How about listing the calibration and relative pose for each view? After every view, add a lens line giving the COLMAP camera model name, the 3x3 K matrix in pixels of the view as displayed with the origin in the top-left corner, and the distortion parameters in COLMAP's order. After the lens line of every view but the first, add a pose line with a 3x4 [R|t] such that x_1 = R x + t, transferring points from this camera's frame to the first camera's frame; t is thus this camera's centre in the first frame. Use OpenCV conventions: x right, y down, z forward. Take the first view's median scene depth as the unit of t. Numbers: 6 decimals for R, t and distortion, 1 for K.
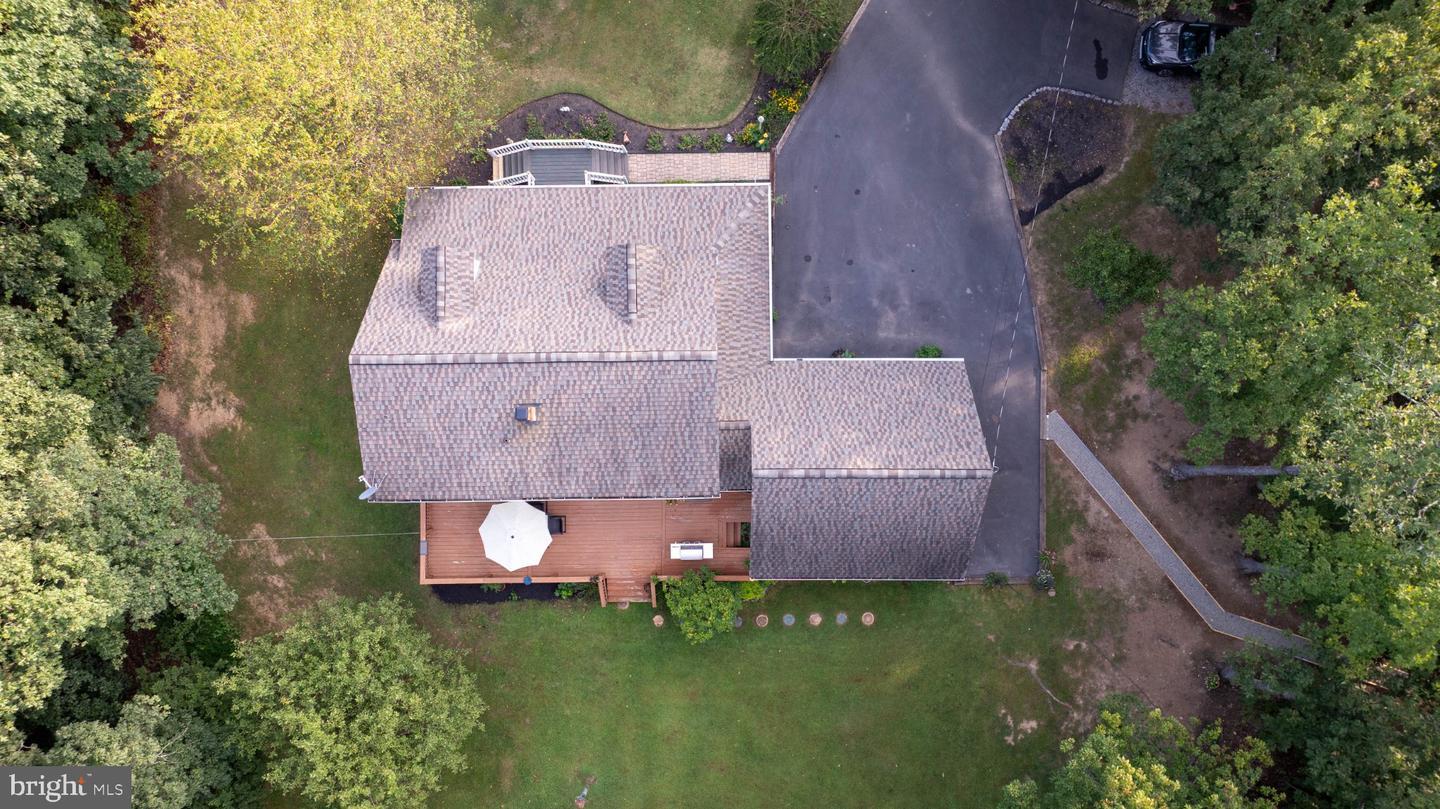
lens RADIAL K [[1016.6, 0, 720.0], [0, 1016.6, 404.5], [0, 0, 1]] dist [-0.018333, -0.008538]
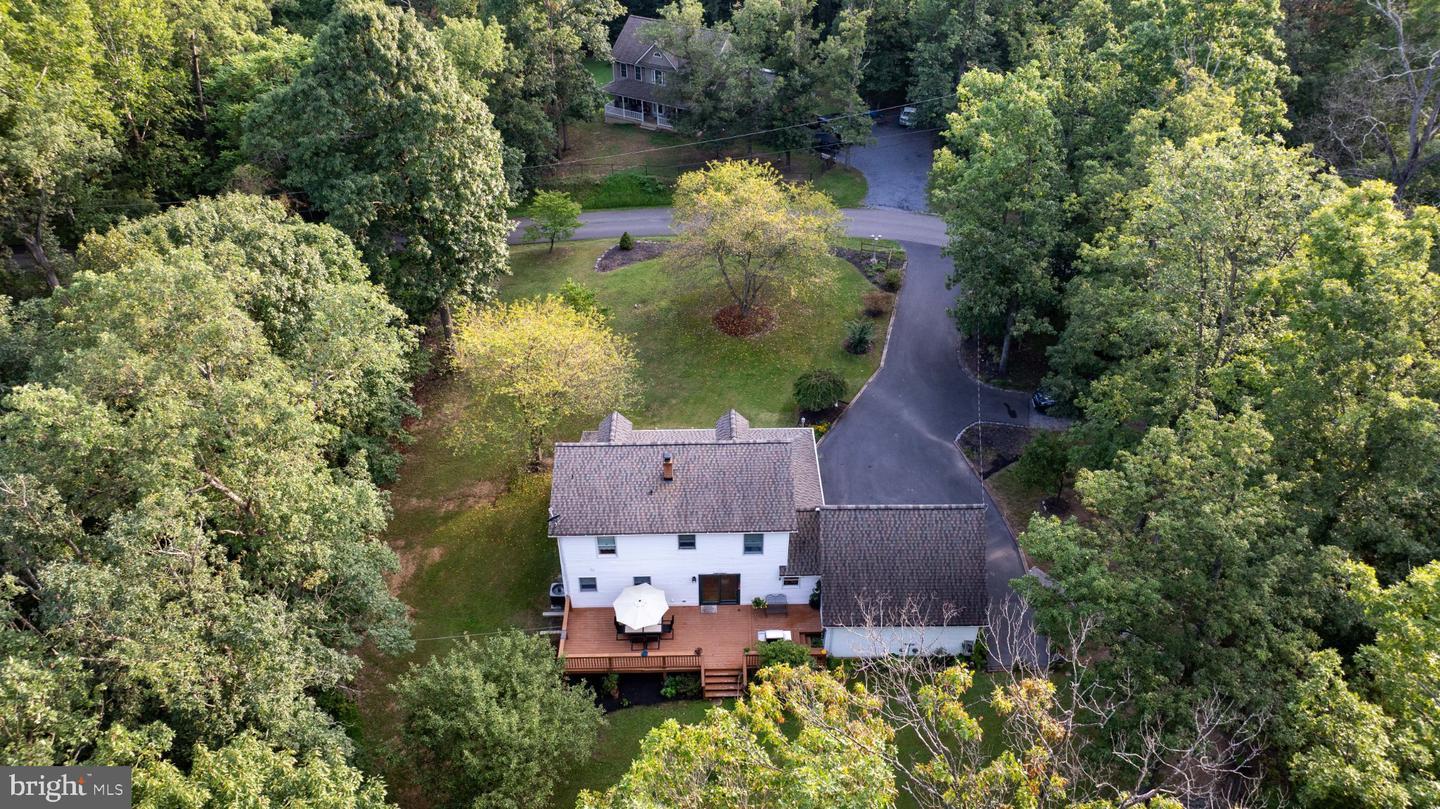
lens RADIAL K [[1016.6, 0, 720.0], [0, 1016.6, 404.5], [0, 0, 1]] dist [-0.018333, -0.008538]
pose [[0.999926, -0.006756, 0.010091, -0.122329], [0.012088, 0.632823, -0.774202, 1.082768], [-0.001155, 0.774267, 0.632858, -0.034257]]
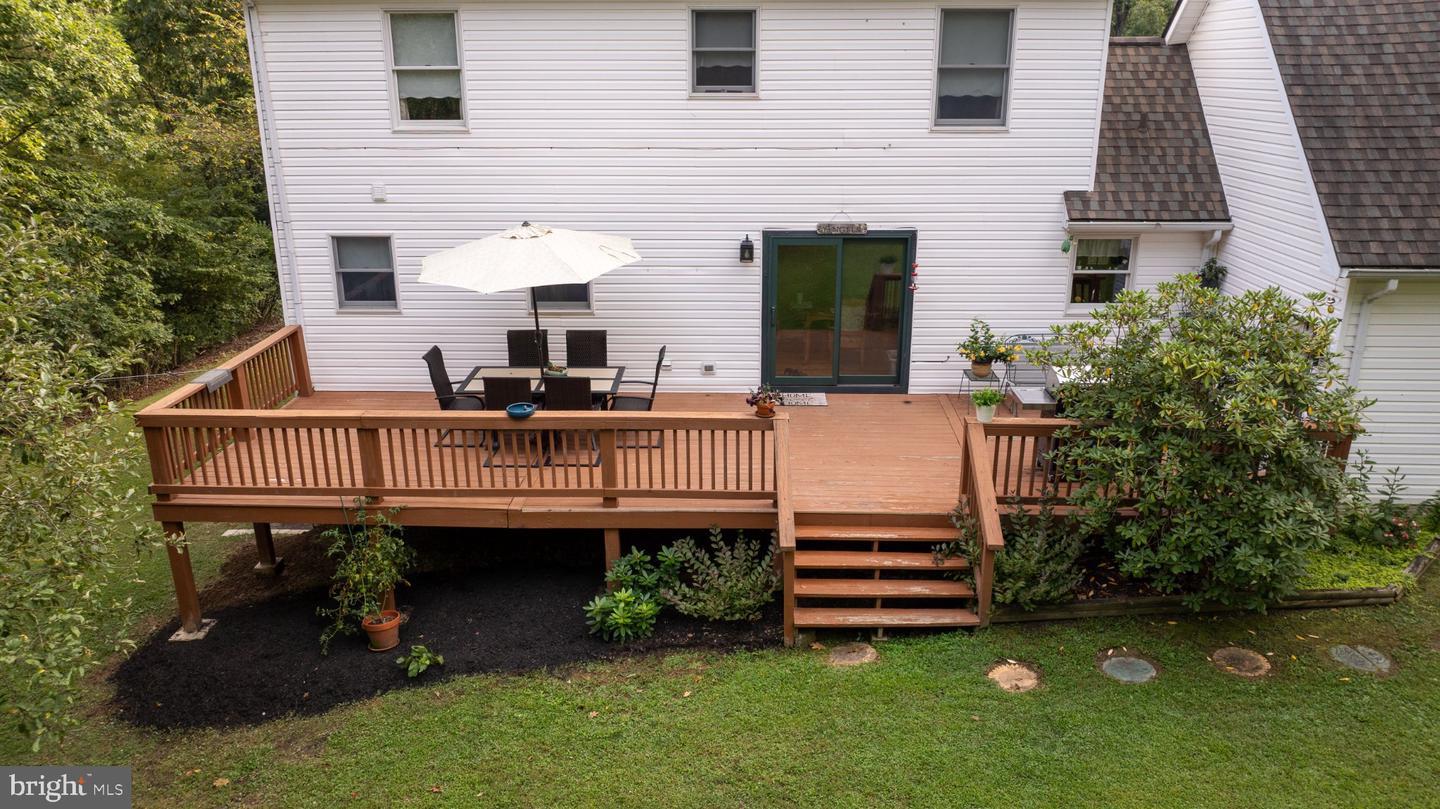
lens RADIAL K [[1016.6, 0, 720.0], [0, 1016.6, 404.5], [0, 0, 1]] dist [-0.018333, -0.008538]
pose [[0.999404, 0.003867, -0.034305, -0.143159], [-0.033421, 0.357353, -0.933371, 0.504354], [0.008650, 0.933961, 0.357269, 0.996900]]
